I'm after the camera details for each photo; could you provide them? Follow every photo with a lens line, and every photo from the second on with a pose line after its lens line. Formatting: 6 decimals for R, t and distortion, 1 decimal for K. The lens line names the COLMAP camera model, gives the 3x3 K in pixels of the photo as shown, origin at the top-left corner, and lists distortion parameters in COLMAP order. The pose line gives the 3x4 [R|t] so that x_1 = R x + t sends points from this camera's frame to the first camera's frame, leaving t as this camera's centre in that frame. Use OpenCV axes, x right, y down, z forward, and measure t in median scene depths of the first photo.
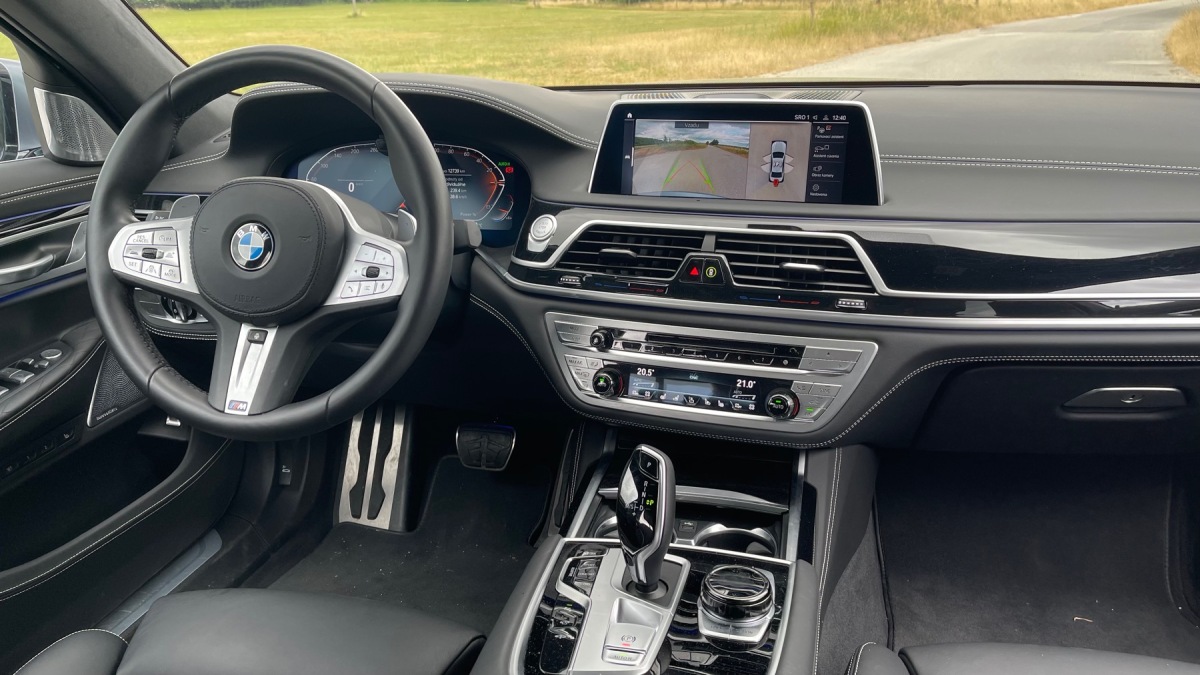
lens RADIAL K [[912.1, 0, 601.9], [0, 912.1, 350.9], [0, 0, 1]] dist [0.061775, -0.088625]
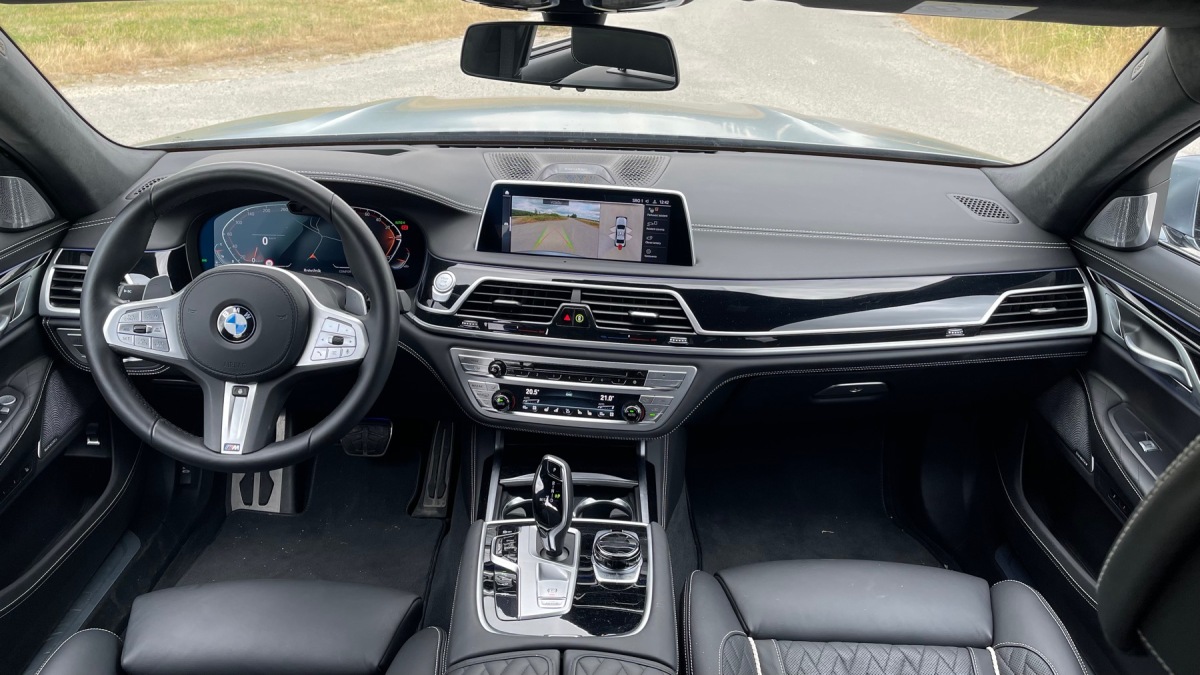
lens RADIAL K [[912.1, 0, 601.9], [0, 912.1, 350.9], [0, 0, 1]] dist [0.061775, -0.088625]
pose [[0.968815, -0.053149, 0.242017, -0.178226], [0.033351, 0.995807, 0.085181, -0.150930], [-0.245529, -0.074453, 0.966526, -0.327379]]
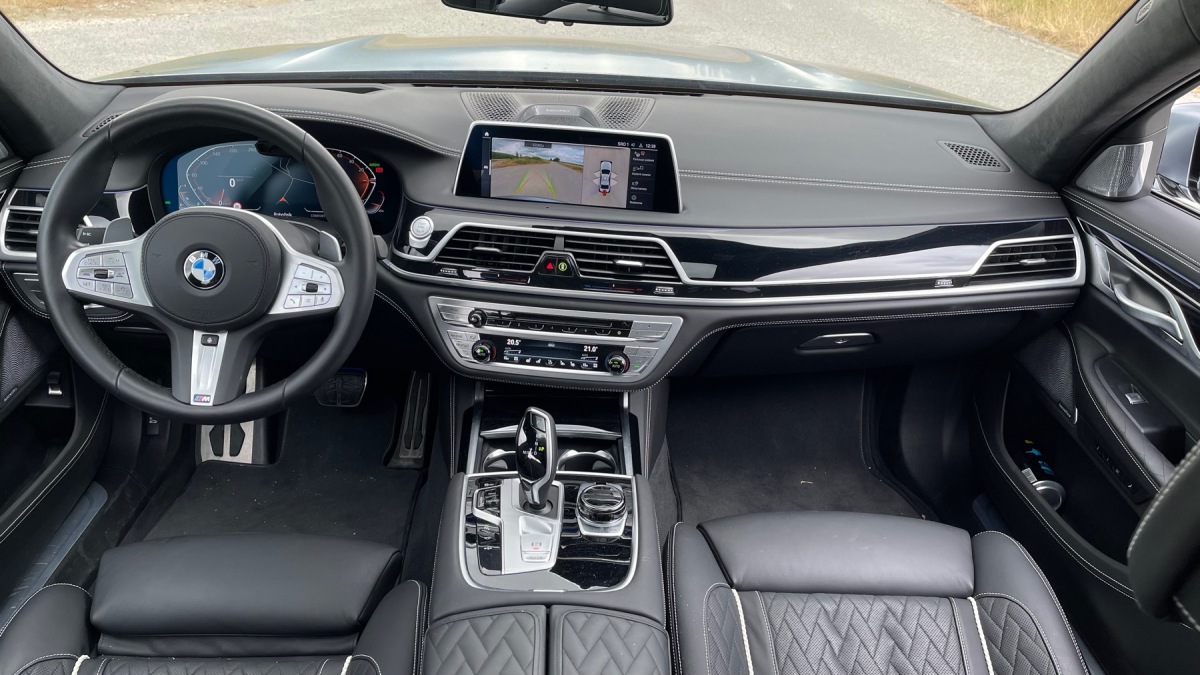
lens RADIAL K [[912.1, 0, 601.9], [0, 912.1, 350.9], [0, 0, 1]] dist [0.061775, -0.088625]
pose [[0.960843, -0.062783, 0.269888, -0.187850], [0.025040, 0.989682, 0.141080, -0.148554], [-0.275960, -0.128798, 0.952500, -0.288306]]
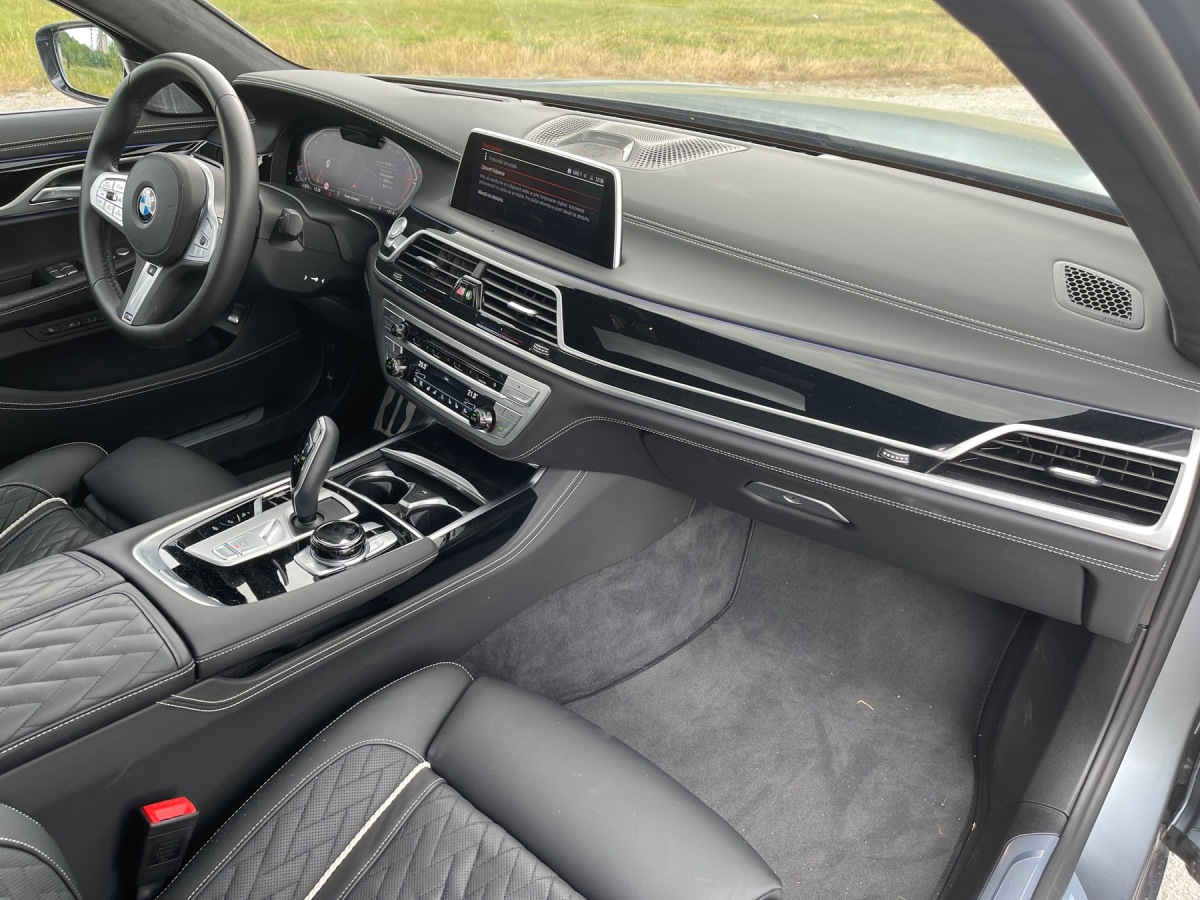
lens RADIAL K [[910.5, 0, 600.0], [0, 910.5, 450.0], [0, 0, 1]] dist [0.092313, -0.120053]
pose [[0.889704, 0.273801, -0.365321, 0.745439], [-0.213392, 0.956813, 0.197418, -0.162200], [0.403597, -0.097687, 0.909707, -0.022416]]
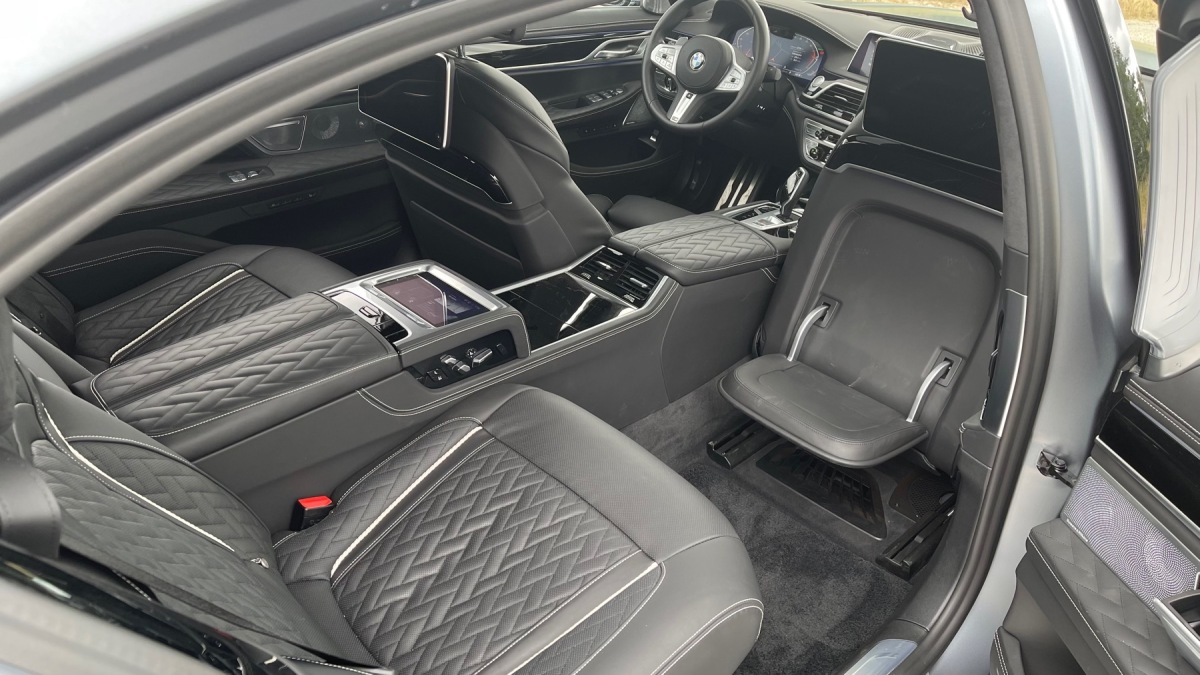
lens RADIAL K [[912.1, 0, 601.9], [0, 912.1, 350.9], [0, 0, 1]] dist [0.061775, -0.088625]
pose [[0.834763, 0.347242, -0.427310, 0.747238], [-0.281457, 0.936116, 0.210876, 0.173644], [0.473237, -0.055762, 0.879169, -1.391381]]
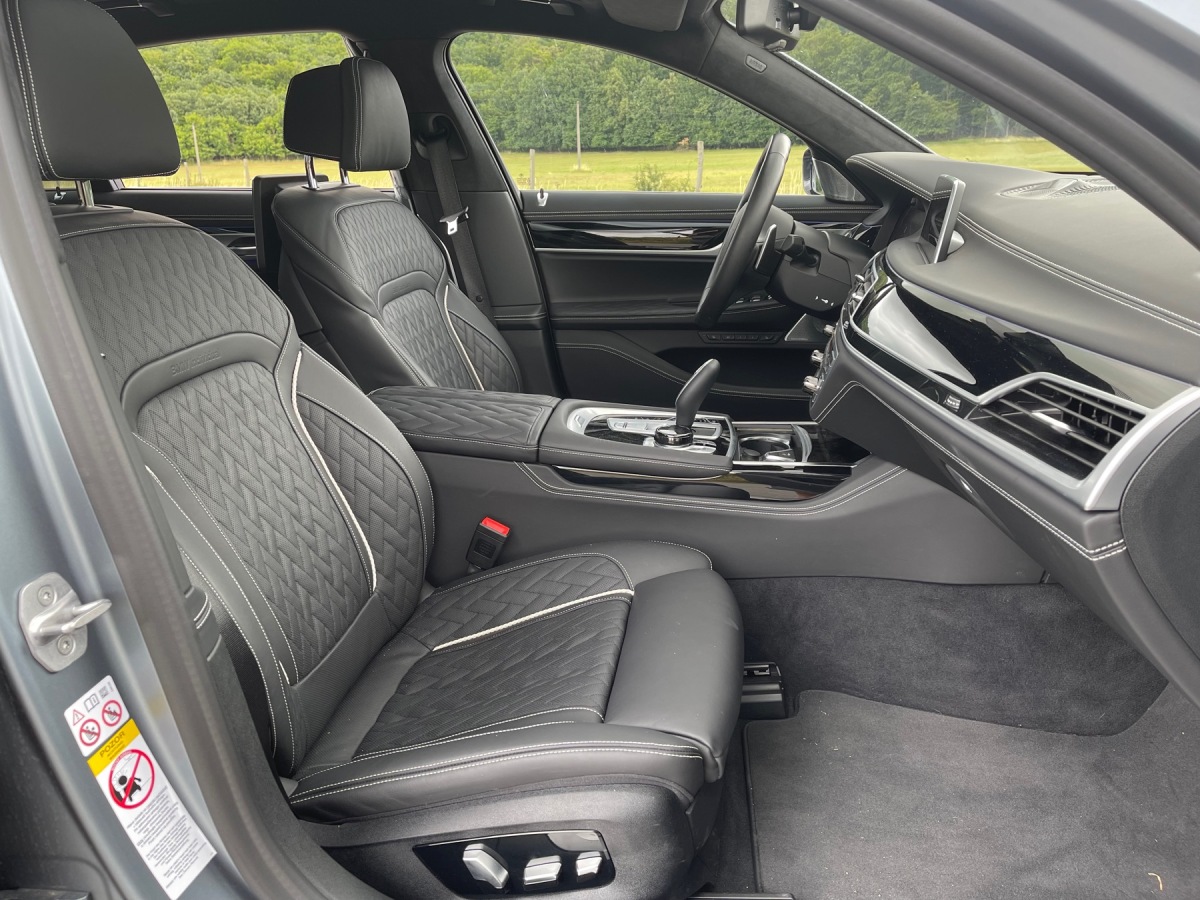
lens RADIAL K [[910.5, 0, 600.0], [0, 910.5, 450.0], [0, 0, 1]] dist [0.092313, -0.120053]
pose [[0.079763, 0.318730, -0.944483, 1.492947], [-0.322854, 0.904689, 0.278035, -0.134290], [0.943082, 0.282754, 0.175064, 0.454427]]
